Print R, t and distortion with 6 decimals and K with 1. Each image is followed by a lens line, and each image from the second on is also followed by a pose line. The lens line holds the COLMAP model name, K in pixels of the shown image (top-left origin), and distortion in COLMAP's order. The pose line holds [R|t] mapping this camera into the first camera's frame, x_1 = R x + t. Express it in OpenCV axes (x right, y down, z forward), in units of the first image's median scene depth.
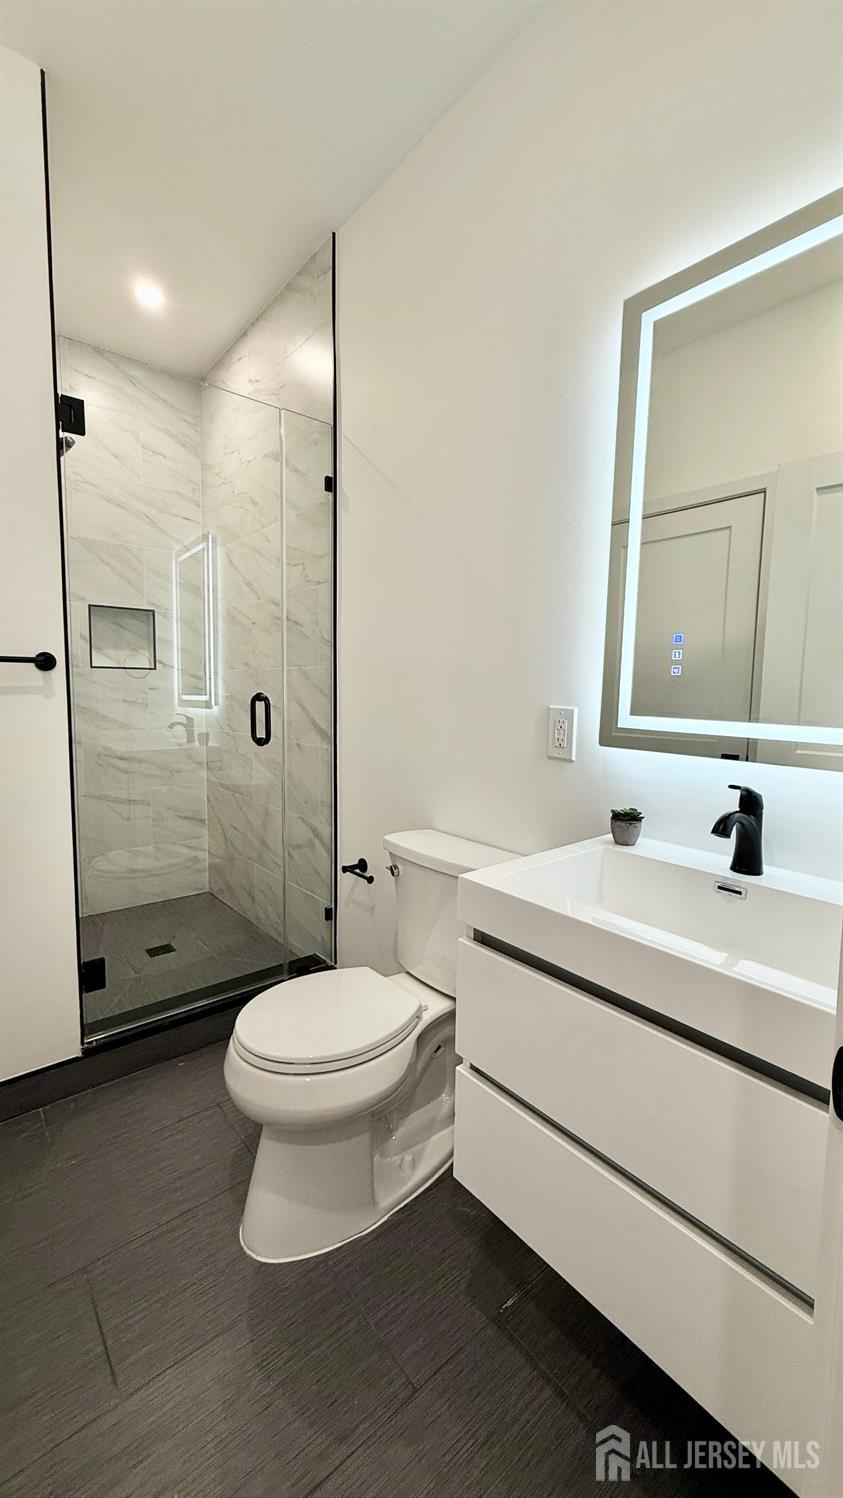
lens RADIAL K [[598.8, 0, 422.0], [0, 598.8, 744.4], [0, 0, 1]] dist [-0.003614, 0.001121]
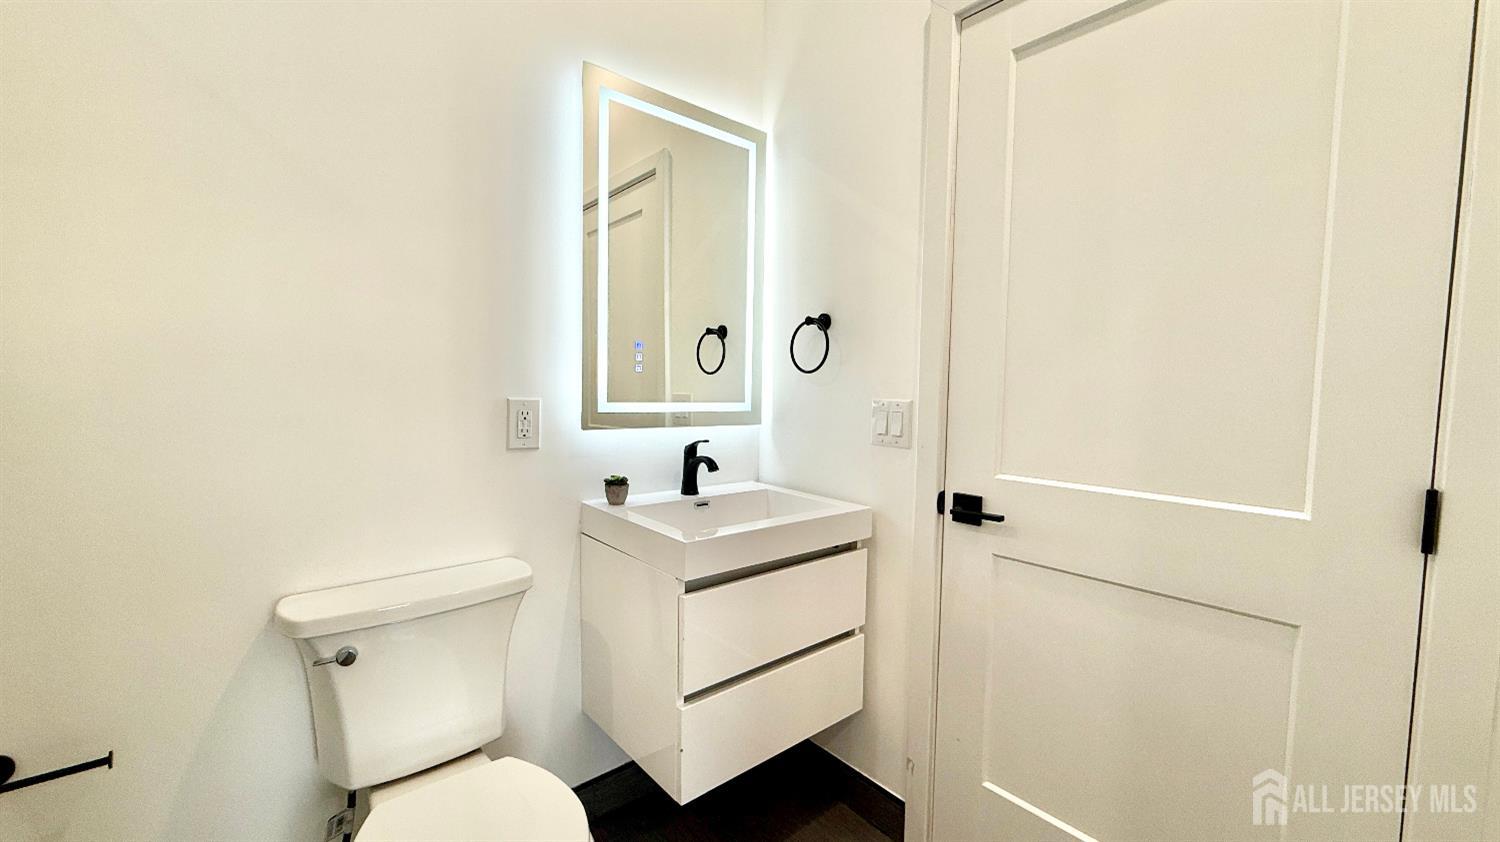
lens RADIAL K [[599.6, 0, 749.5], [0, 599.6, 425.7], [0, 0, 1]] dist [-0.003614, 0.001121]
pose [[-0.002168, -0.088377, 0.996085, -0.924860], [0.079807, 0.992895, 0.088268, -0.087611], [-0.996808, 0.079686, 0.004901, 0.695951]]
